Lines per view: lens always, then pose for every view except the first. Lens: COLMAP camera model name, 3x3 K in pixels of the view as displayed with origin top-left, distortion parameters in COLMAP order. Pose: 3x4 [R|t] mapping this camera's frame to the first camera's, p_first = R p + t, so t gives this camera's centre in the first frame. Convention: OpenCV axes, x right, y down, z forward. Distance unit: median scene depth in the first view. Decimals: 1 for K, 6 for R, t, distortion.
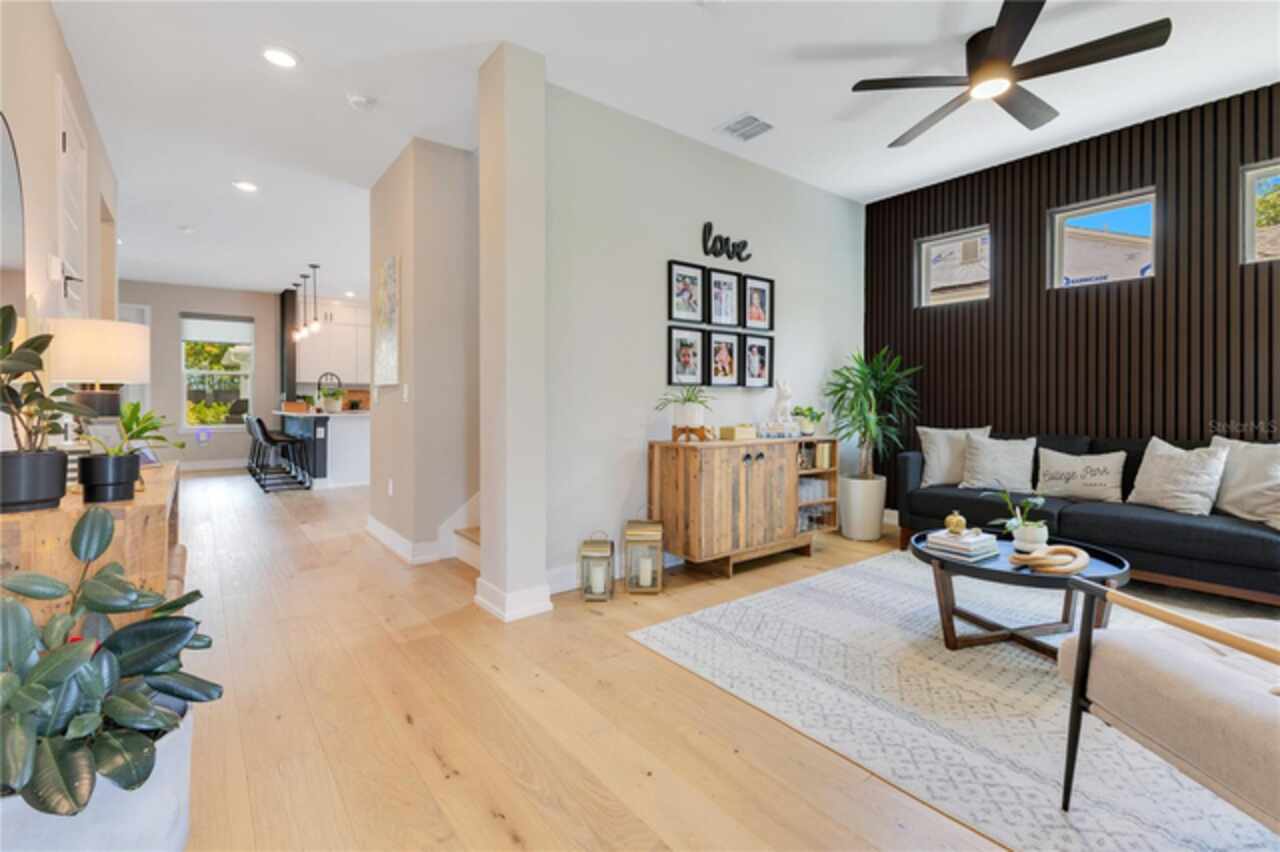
lens RADIAL K [[570.8, 0, 636.8], [0, 570.8, 400.5], [0, 0, 1]] dist [0.005678, -0.001114]
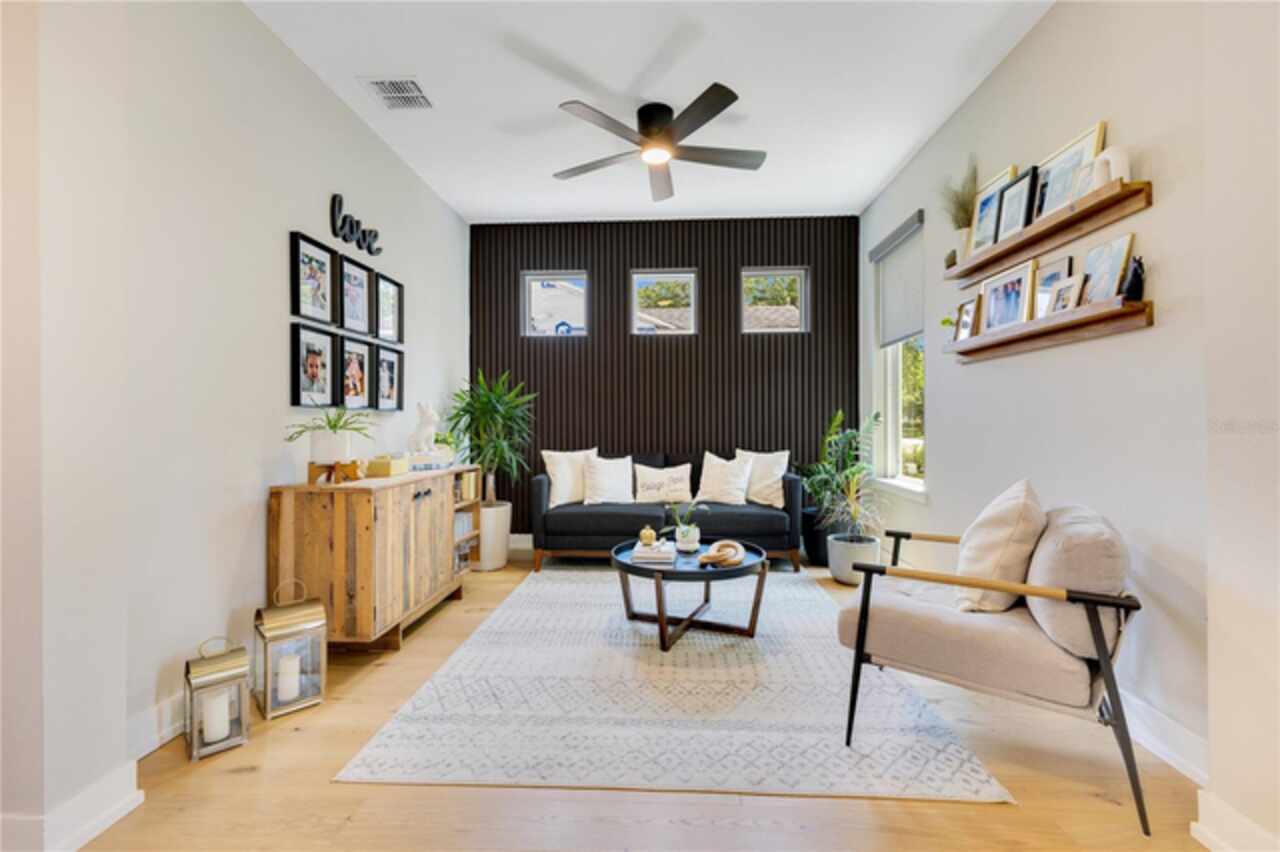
lens RADIAL K [[570.8, 0, 644.3], [0, 570.8, 420.8], [0, 0, 1]] dist [0.005678, -0.001114]
pose [[0.646214, 0.001536, 0.763155, -0.220066], [0.003380, 0.999982, -0.004875, -0.003527], [-0.763149, 0.005730, 0.646198, 0.215563]]
